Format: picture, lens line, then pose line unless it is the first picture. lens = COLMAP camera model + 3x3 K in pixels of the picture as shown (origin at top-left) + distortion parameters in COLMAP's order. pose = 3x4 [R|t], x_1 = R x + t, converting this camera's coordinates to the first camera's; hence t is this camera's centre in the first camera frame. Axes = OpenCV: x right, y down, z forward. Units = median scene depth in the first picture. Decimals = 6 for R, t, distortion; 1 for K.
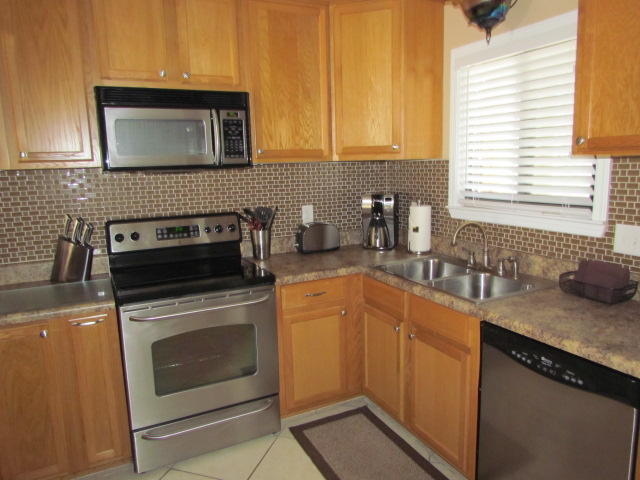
lens RADIAL K [[452.0, 0, 325.0], [0, 452.0, 242.2], [0, 0, 1]] dist [-0.023122, 0.010906]
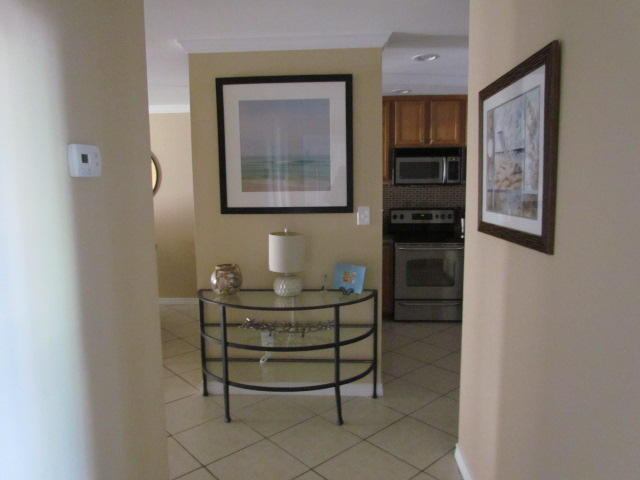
lens RADIAL K [[452.0, 0, 318.9], [0, 452.0, 236.7], [0, 0, 1]] dist [-0.023122, 0.010906]
pose [[0.863282, 0.073587, -0.499329, 0.311982], [-0.095139, 0.995305, -0.017805, 0.159944], [0.495674, 0.062876, 0.866230, -1.042582]]
